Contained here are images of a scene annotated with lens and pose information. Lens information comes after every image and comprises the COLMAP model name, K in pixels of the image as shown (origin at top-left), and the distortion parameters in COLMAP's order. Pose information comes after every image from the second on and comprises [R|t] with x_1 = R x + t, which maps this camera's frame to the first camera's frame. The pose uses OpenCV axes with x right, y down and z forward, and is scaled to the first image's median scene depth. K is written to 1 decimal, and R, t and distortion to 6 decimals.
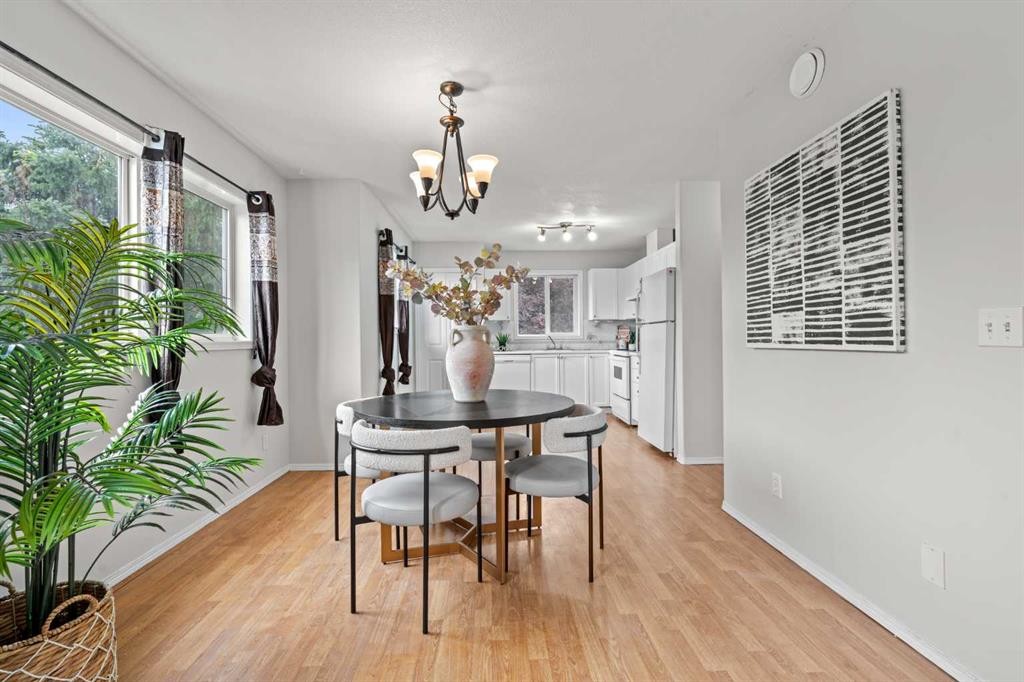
lens RADIAL K [[452.4, 0, 512.6], [0, 452.4, 339.2], [0, 0, 1]] dist [-0.010547, 0.000392]
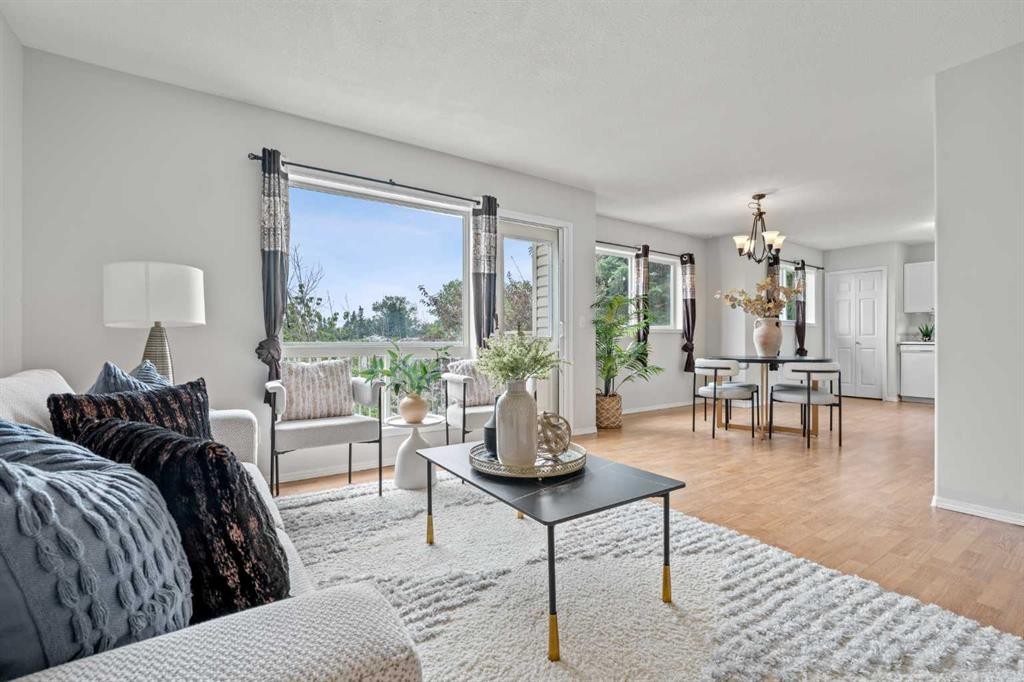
lens RADIAL K [[452.4, 0, 512.6], [0, 452.4, 339.2], [0, 0, 1]] dist [-0.010547, 0.000392]
pose [[0.531036, 0.008078, -0.847311, 0.718190], [-0.006781, 0.999963, 0.005283, 0.042954], [0.847322, 0.002941, 0.531072, -0.700492]]
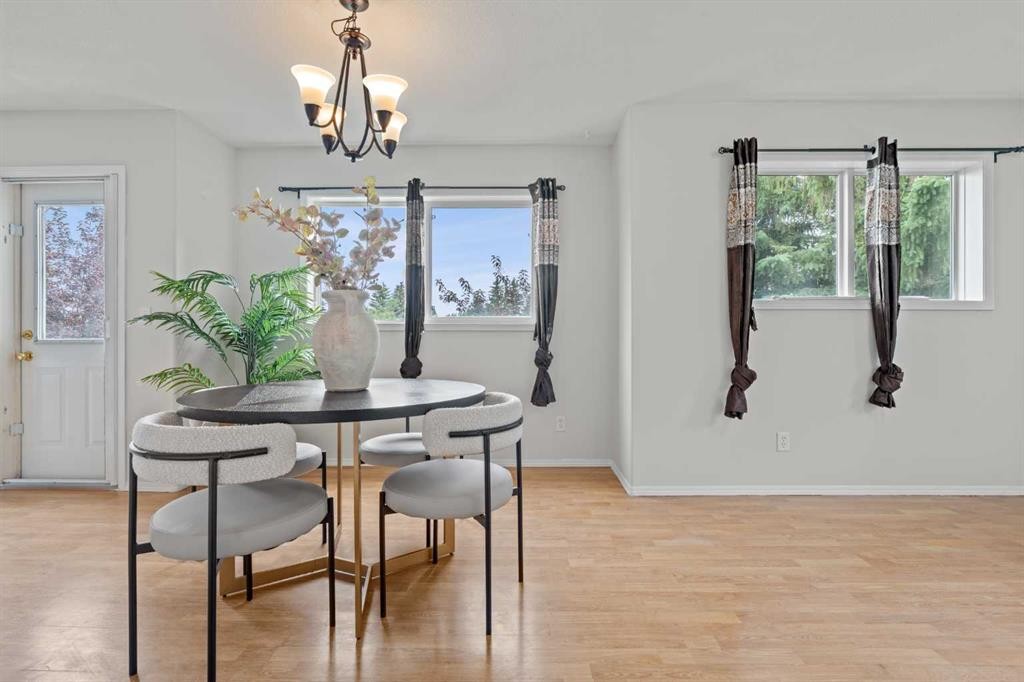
lens RADIAL K [[452.4, 0, 512.6], [0, 452.4, 339.2], [0, 0, 1]] dist [-0.010547, 0.000392]
pose [[-0.058150, 0.008169, -0.998274, 0.495045], [-0.001059, 0.999965, 0.008245, 0.032514], [0.998307, 0.001537, -0.058139, 1.004961]]
